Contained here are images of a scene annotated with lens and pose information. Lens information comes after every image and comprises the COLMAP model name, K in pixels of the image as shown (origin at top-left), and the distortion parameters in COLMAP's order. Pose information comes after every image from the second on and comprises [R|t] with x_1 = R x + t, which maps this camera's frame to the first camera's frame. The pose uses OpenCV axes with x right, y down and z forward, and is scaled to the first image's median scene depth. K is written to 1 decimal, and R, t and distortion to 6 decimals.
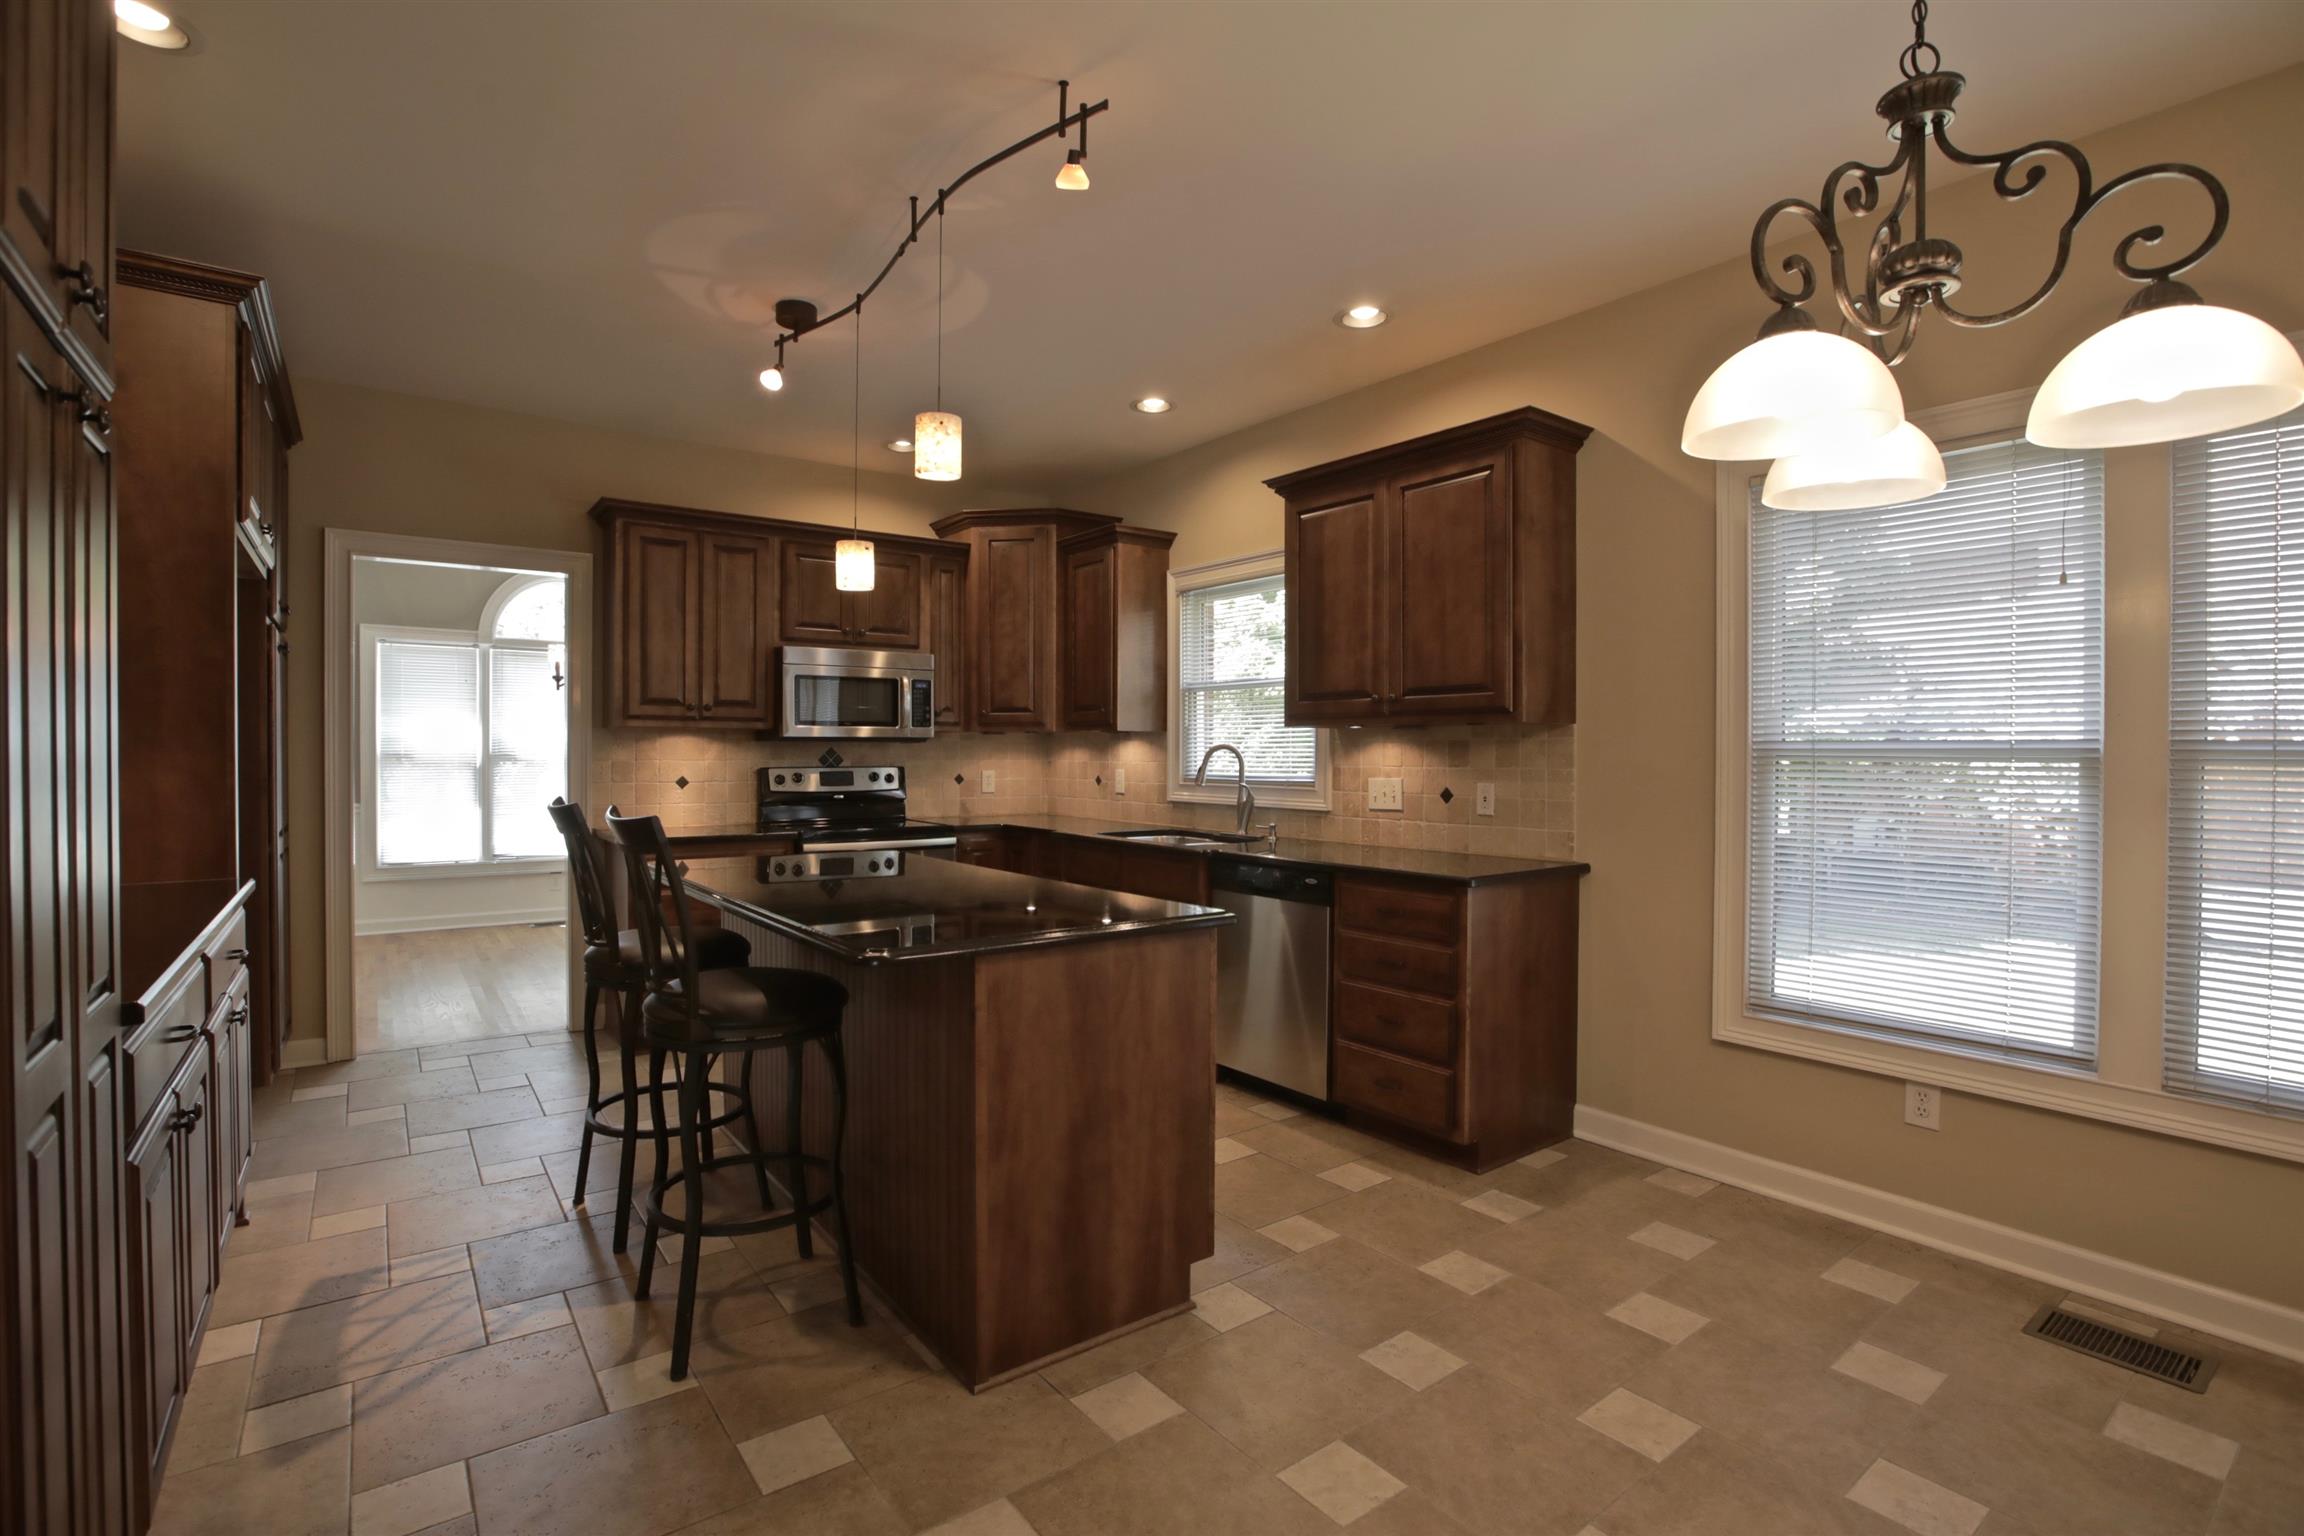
lens RADIAL K [[1048.6, 0, 1133.3], [0, 1048.6, 765.9], [0, 0, 1]] dist [-0.015544, 0.004304]
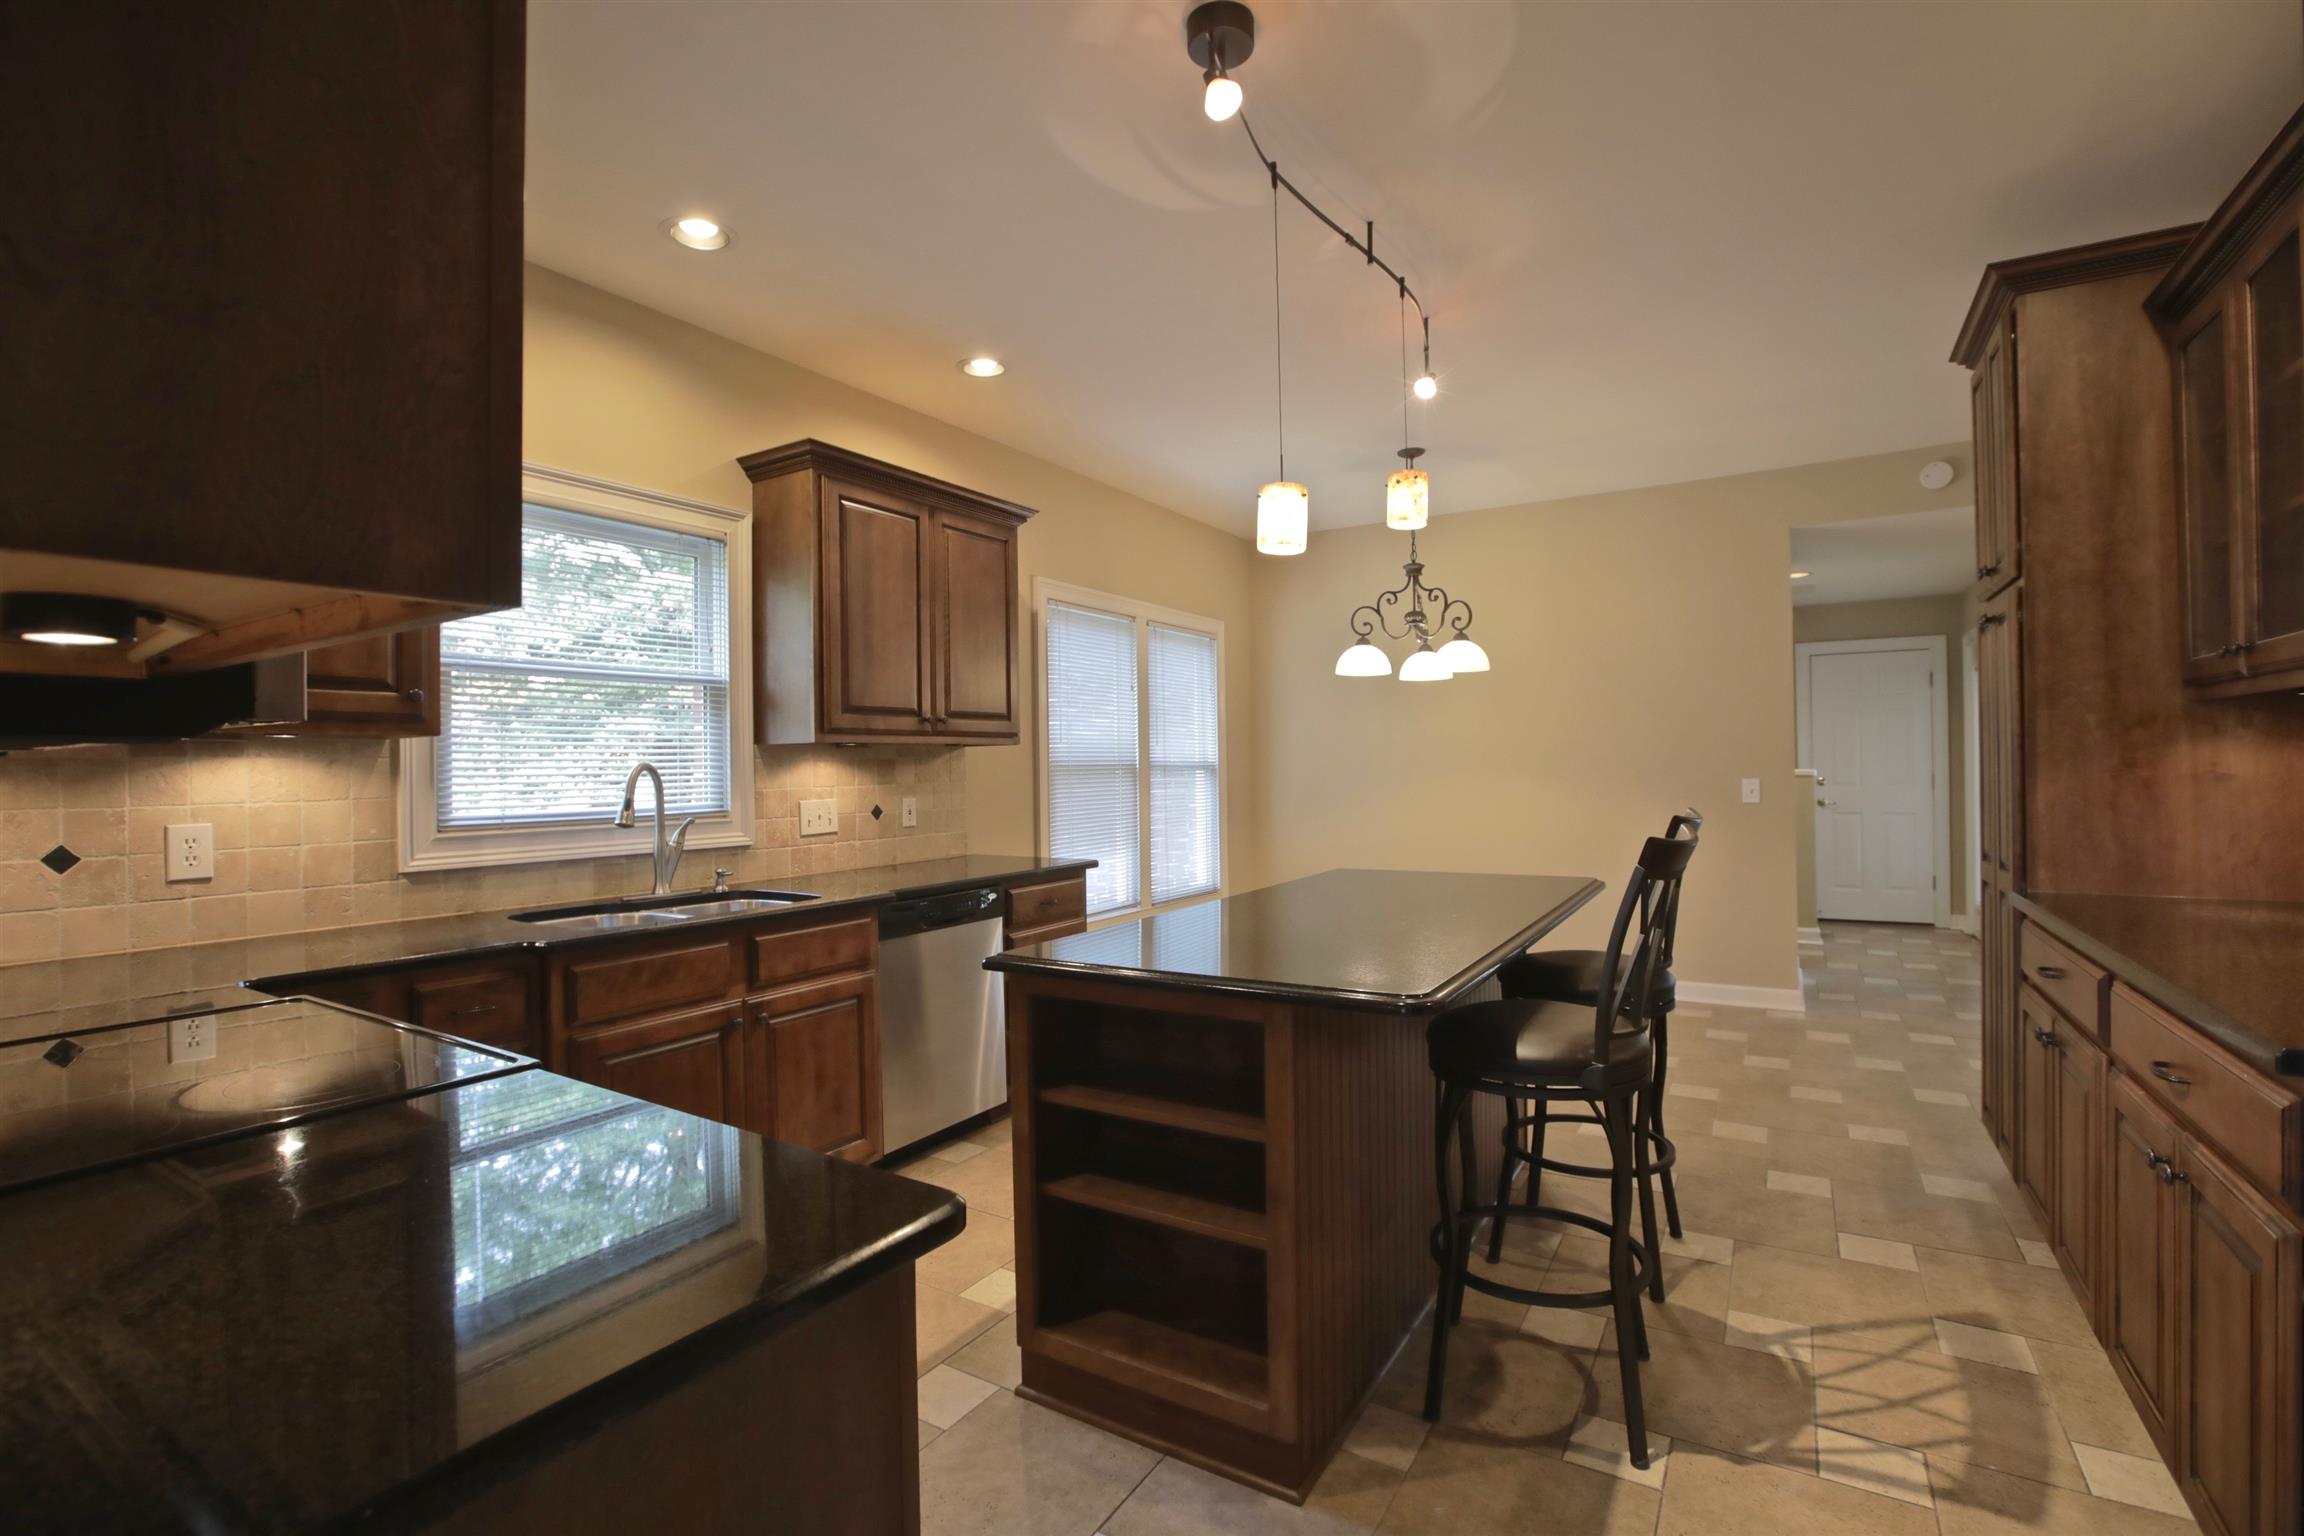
lens RADIAL K [[1048.6, 0, 1133.6], [0, 1048.6, 763.0], [0, 0, 1]] dist [-0.015544, 0.004304]
pose [[-0.370248, 0.000948, 0.928932, -0.640899], [0.019321, 0.999791, 0.006681, -0.019177], [-0.928732, 0.020421, -0.370189, 0.961785]]
